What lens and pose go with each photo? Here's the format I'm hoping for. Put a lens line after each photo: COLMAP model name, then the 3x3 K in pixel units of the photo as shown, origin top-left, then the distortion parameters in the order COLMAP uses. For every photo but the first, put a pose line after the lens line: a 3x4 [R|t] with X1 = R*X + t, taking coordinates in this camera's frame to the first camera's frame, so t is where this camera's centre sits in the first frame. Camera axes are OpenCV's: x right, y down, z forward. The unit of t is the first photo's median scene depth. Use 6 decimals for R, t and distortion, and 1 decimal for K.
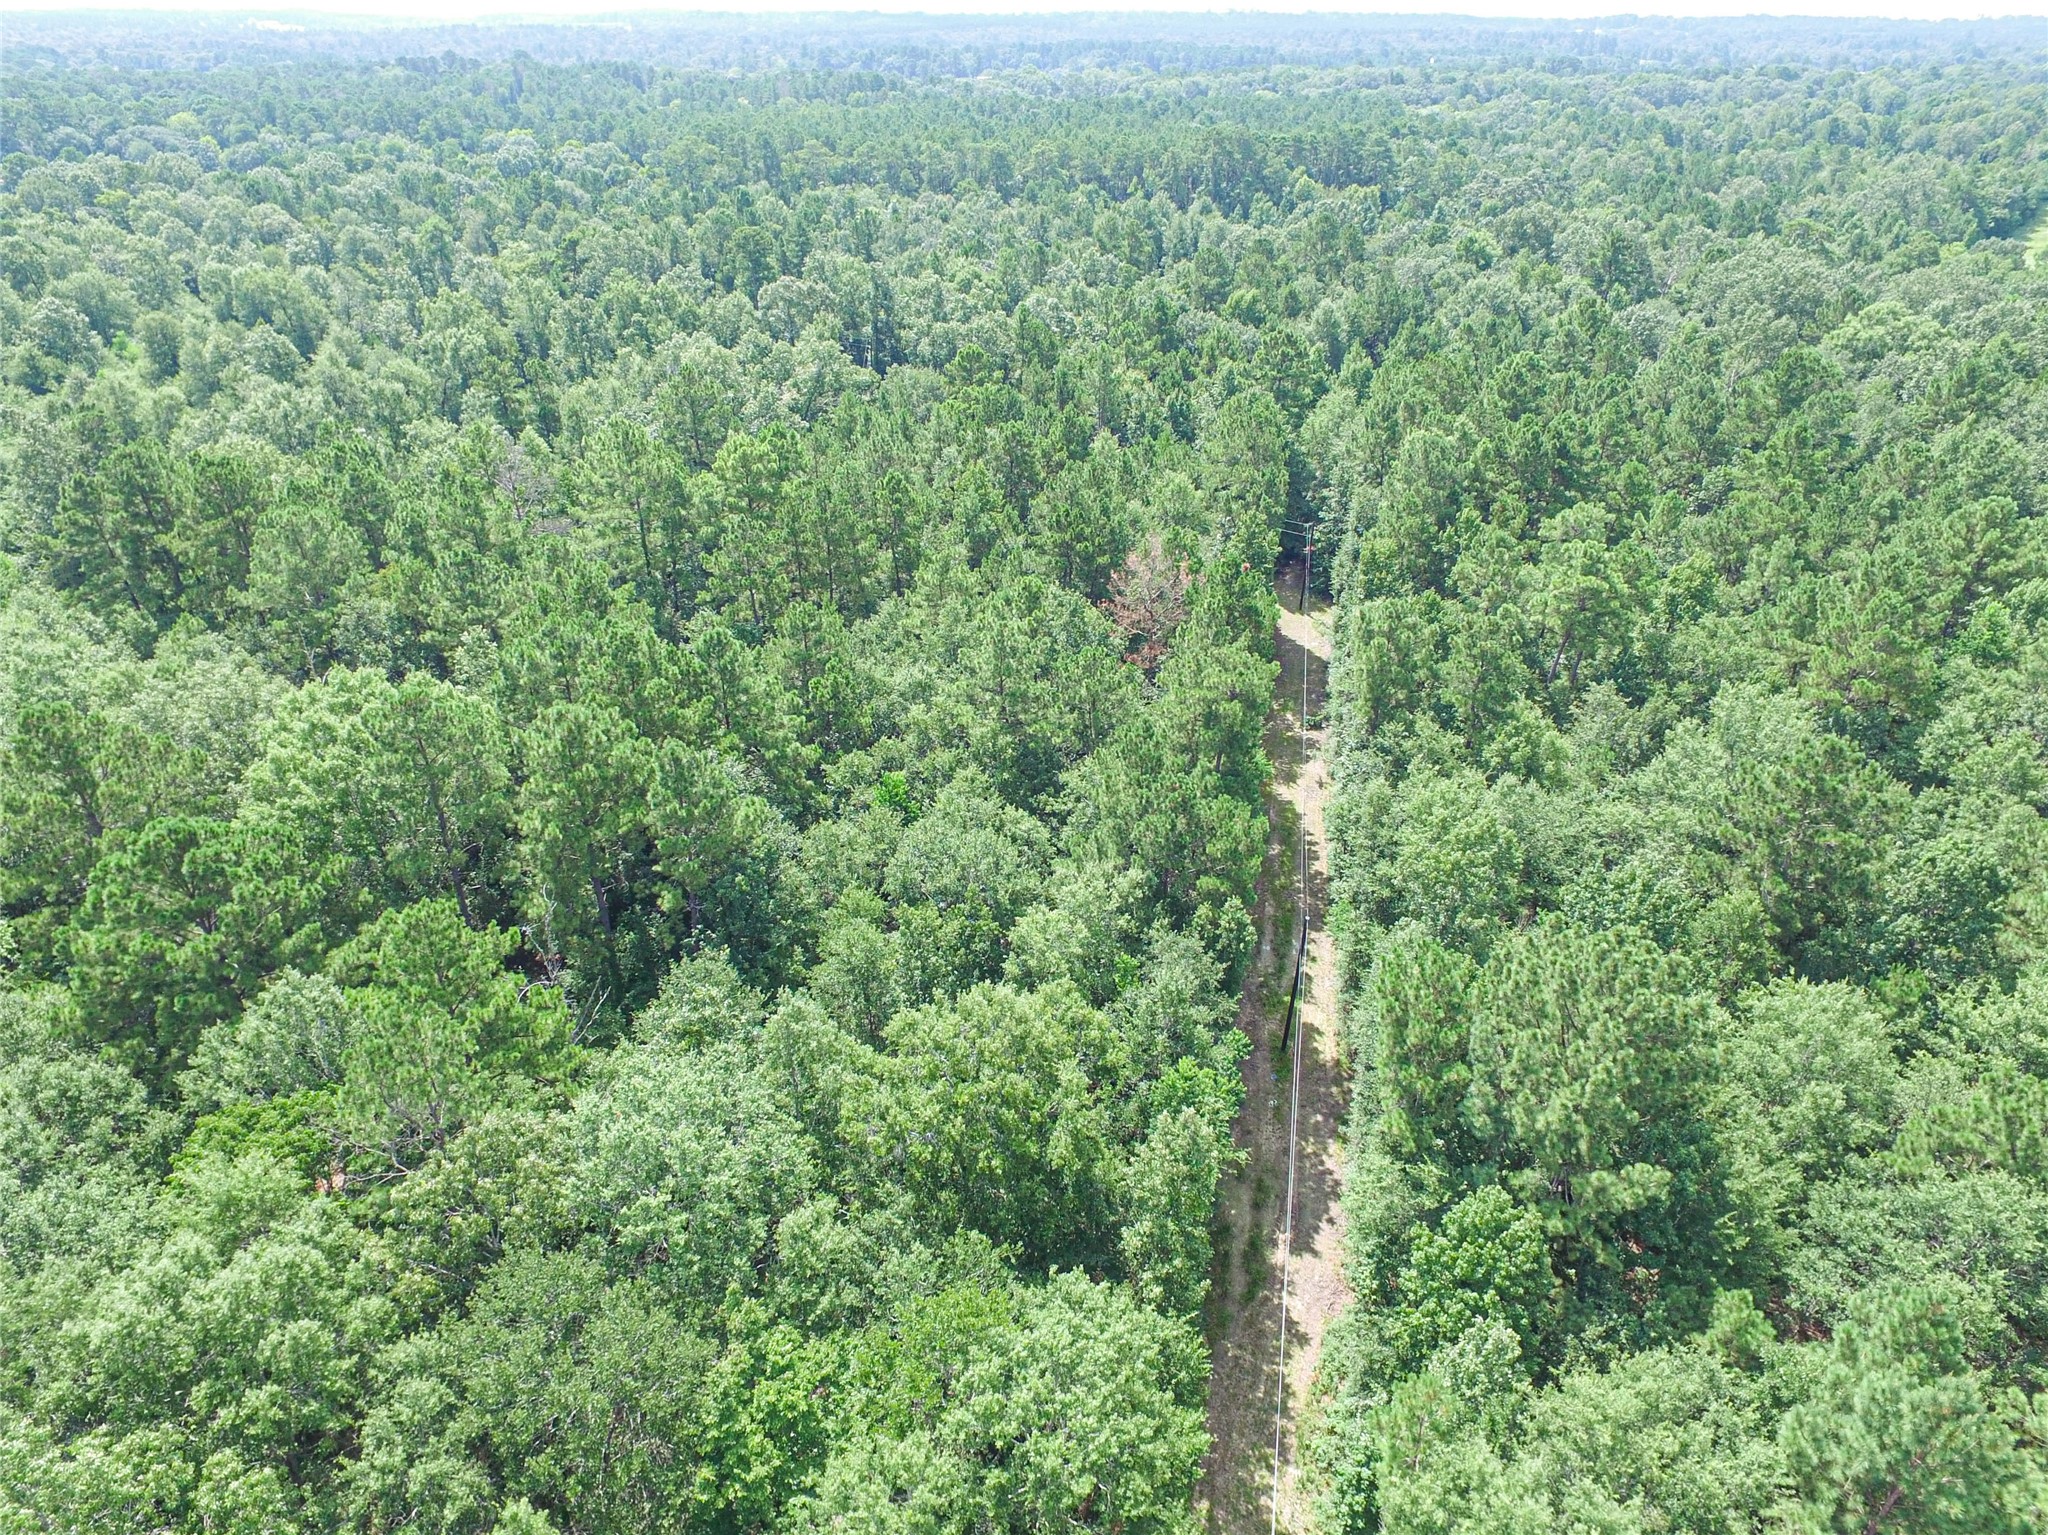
lens RADIAL K [[1243.6, 0, 1028.3], [0, 1243.6, 763.9], [0, 0, 1]] dist [-0.006000, 0.008414]
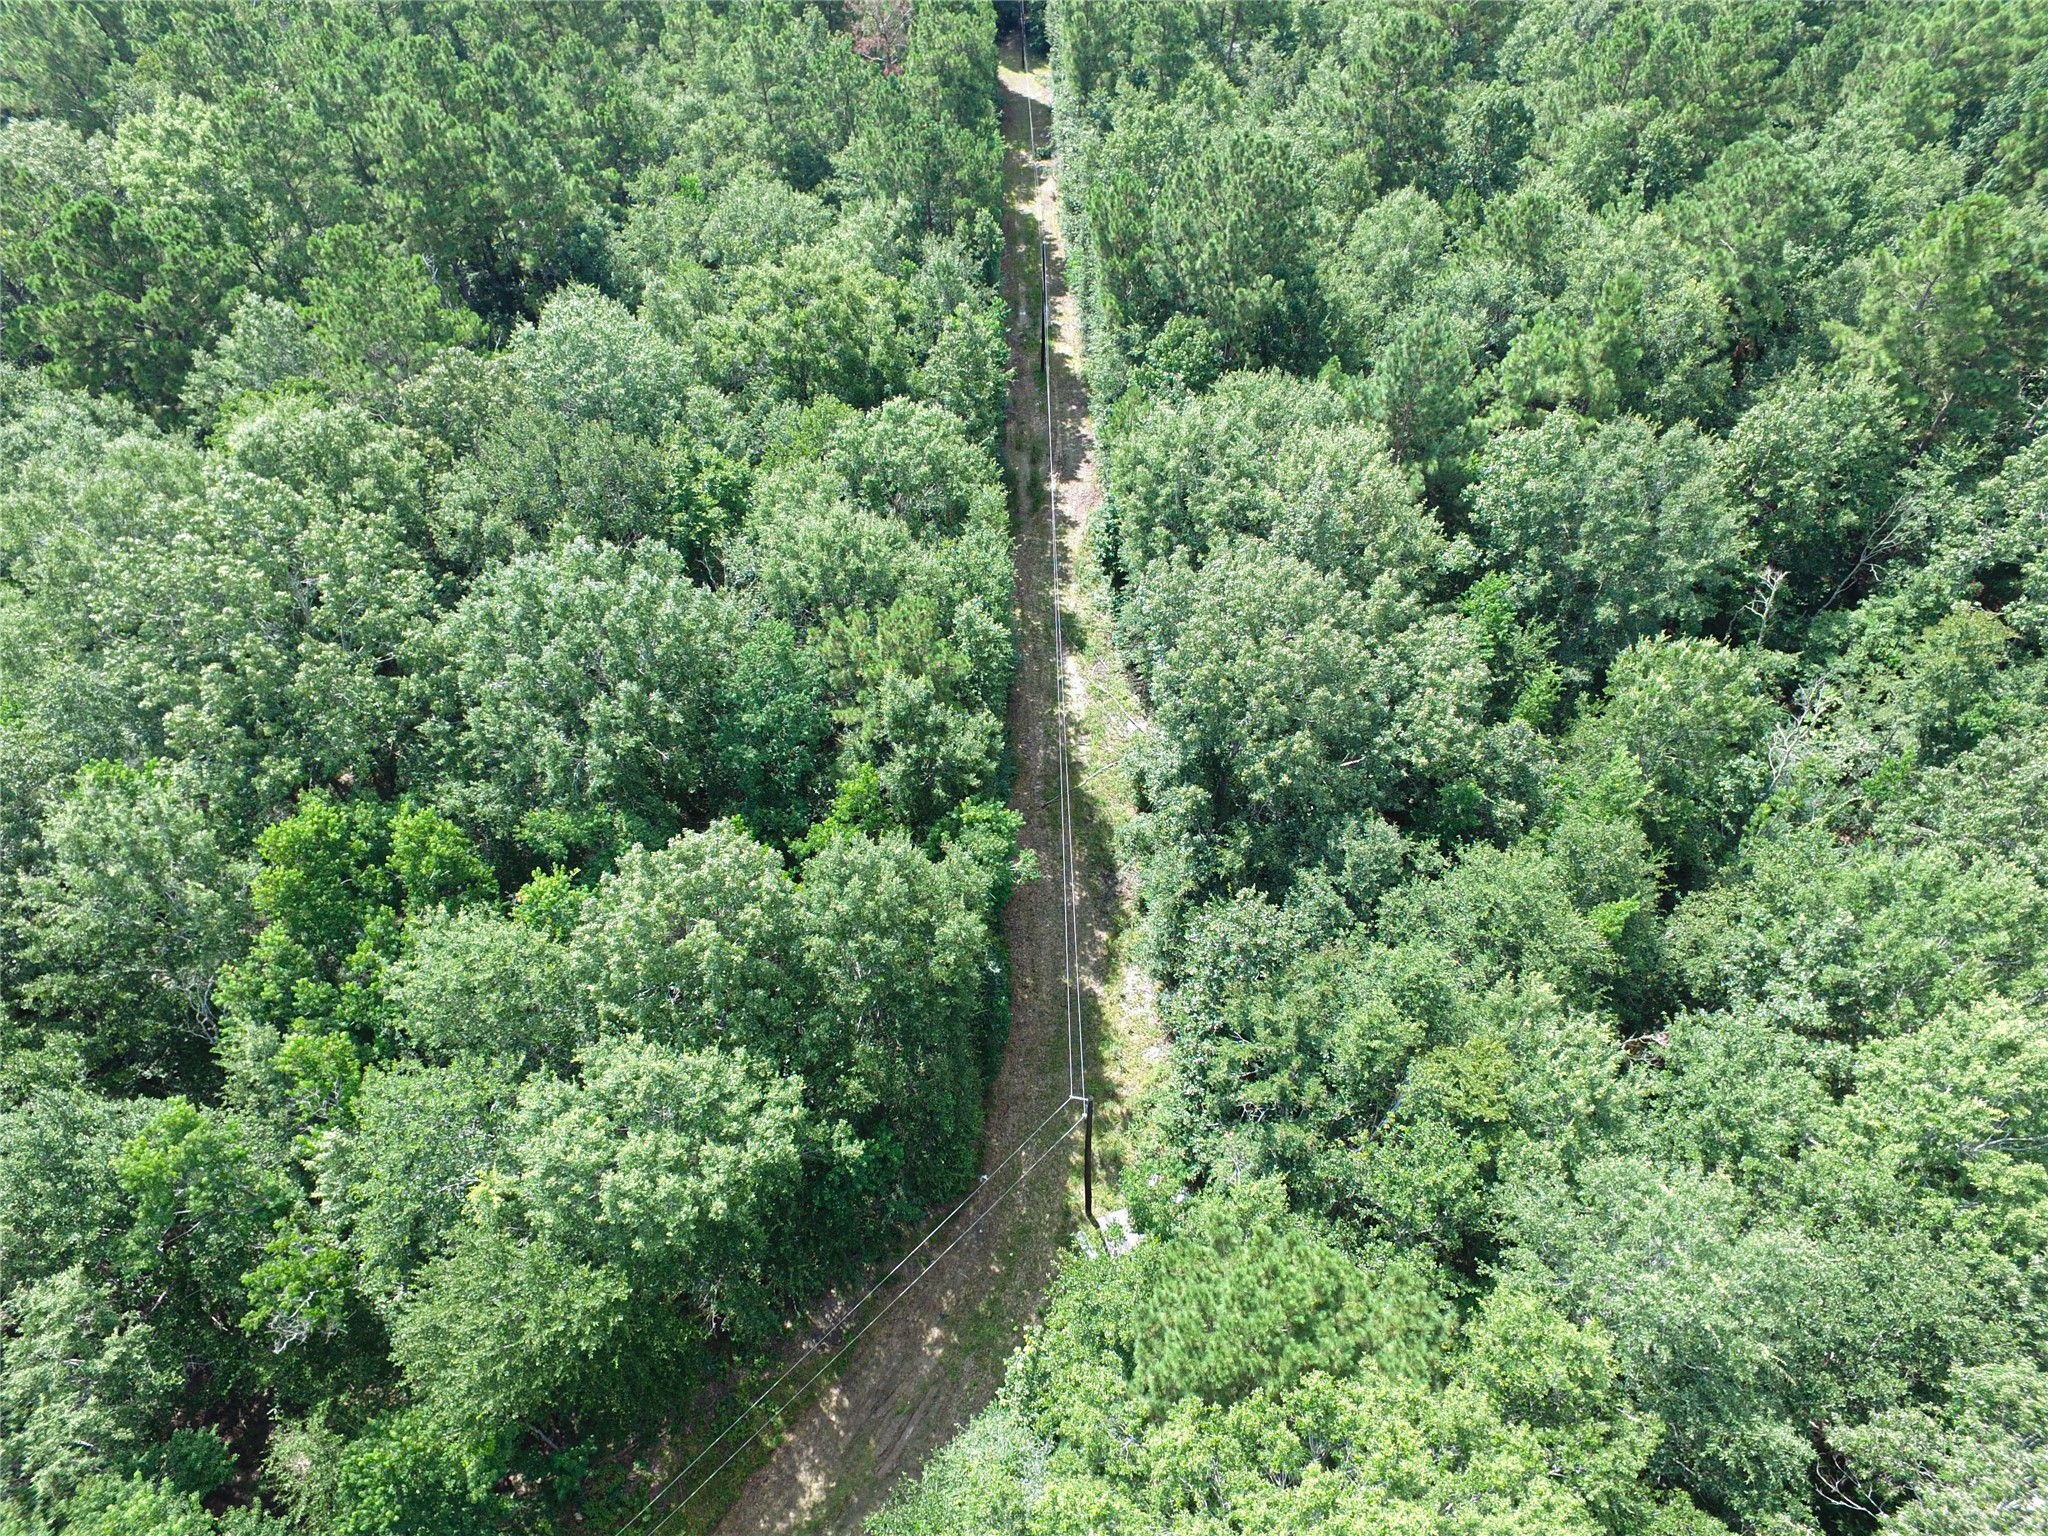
lens RADIAL K [[1243.6, 0, 1026.0], [0, 1243.6, 783.8], [0, 0, 1]] dist [-0.006000, 0.008414]
pose [[0.975454, -0.176638, 0.131484, -0.061054], [0.134625, 0.950896, 0.278699, 0.313636], [-0.174257, -0.254157, 0.951335, -0.362768]]
